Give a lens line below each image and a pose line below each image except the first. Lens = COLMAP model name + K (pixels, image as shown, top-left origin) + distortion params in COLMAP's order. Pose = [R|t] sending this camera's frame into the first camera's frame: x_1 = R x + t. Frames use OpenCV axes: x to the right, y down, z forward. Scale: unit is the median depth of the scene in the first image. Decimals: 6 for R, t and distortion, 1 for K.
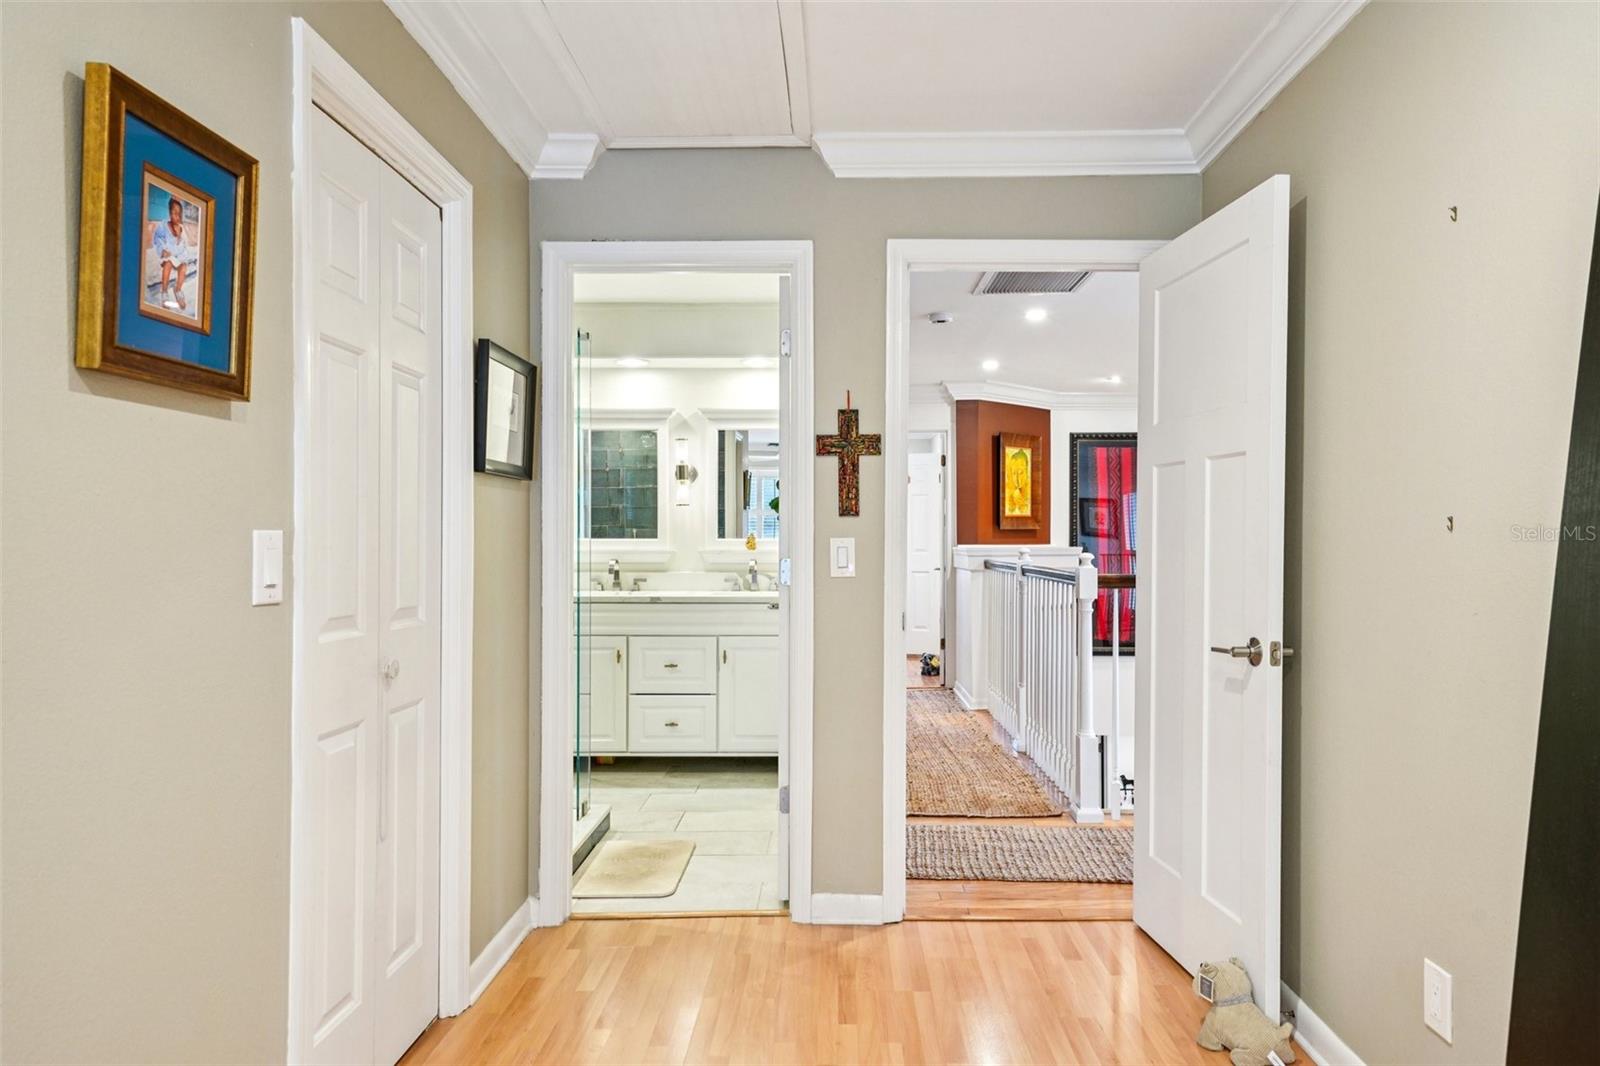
lens RADIAL K [[1053.6, 0, 816.6], [0, 1053.6, 535.7], [0, 0, 1]] dist [0.000260, 0.002145]
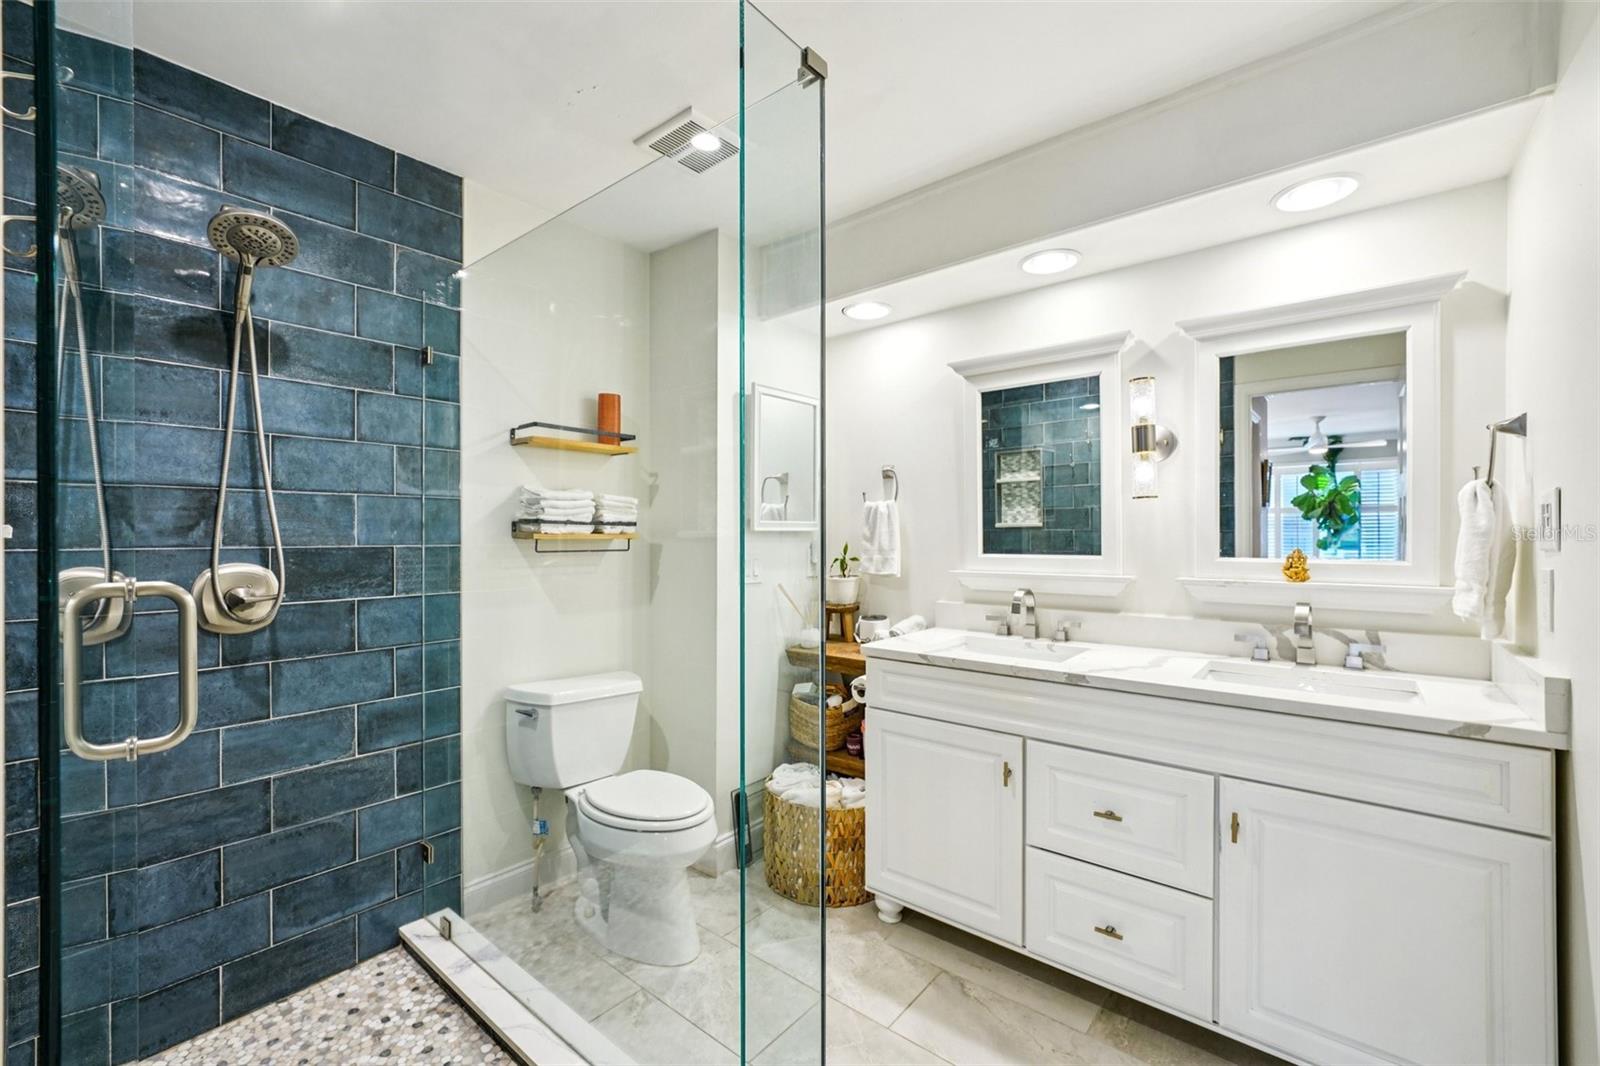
lens RADIAL K [[663.6, 0, 799.4], [0, 663.6, 536.1], [0, 0, 1]] dist [-0.004065, 0.000148]
pose [[0.782940, -0.002337, -0.622093, -0.052308], [0.005819, 0.999977, 0.003566, -0.010982], [0.622070, -0.006412, 0.782935, 0.614272]]
